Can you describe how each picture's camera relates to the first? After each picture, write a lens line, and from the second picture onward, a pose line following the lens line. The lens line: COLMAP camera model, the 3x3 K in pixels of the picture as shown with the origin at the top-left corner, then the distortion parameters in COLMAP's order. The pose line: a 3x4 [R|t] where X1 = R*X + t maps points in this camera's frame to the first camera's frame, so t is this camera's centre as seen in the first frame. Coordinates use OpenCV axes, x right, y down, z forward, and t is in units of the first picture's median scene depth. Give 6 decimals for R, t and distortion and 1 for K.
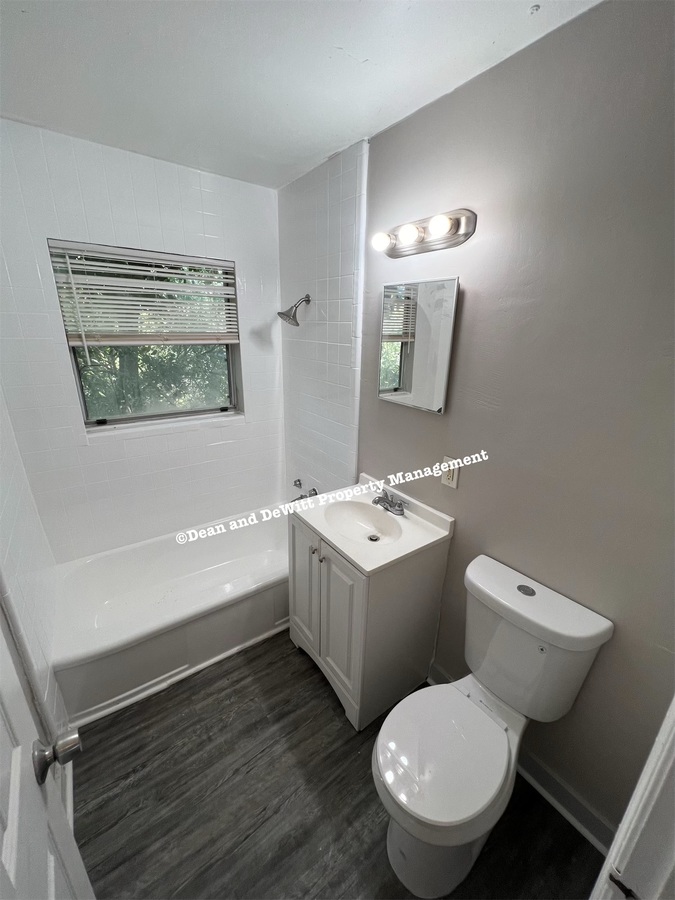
lens RADIAL K [[361.7, 0, 340.9], [0, 361.7, 447.7], [0, 0, 1]] dist [-0.001319, 0.000204]
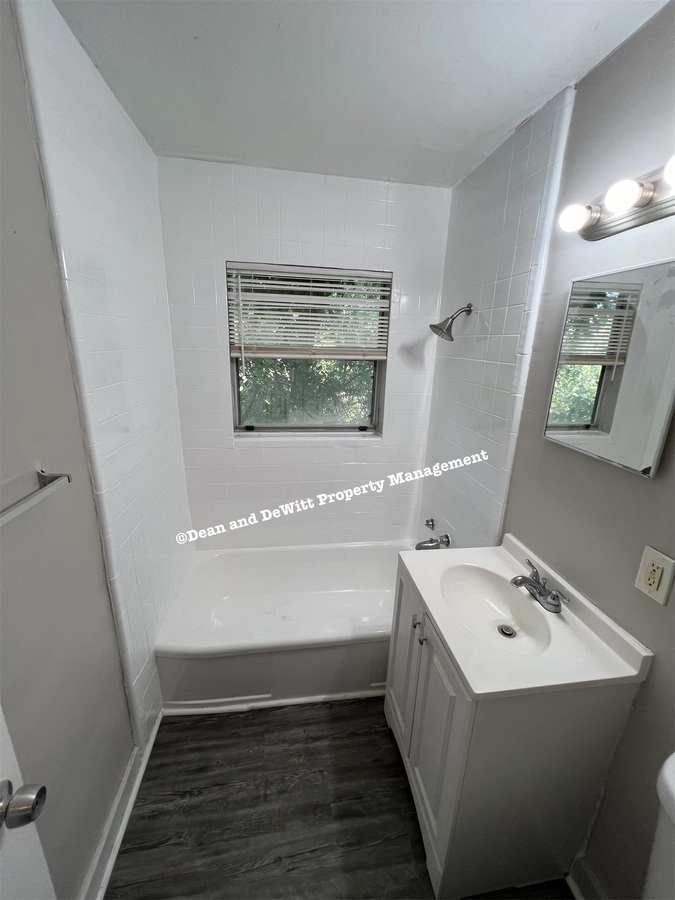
lens RADIAL K [[361.7, 0, 340.9], [0, 361.7, 447.7], [0, 0, 1]] dist [-0.001319, 0.000204]
pose [[0.888708, 0.132448, -0.438925, 0.061925], [-0.157023, 0.987393, -0.019980, -0.039392], [0.430745, 0.086677, 0.898301, 0.180794]]
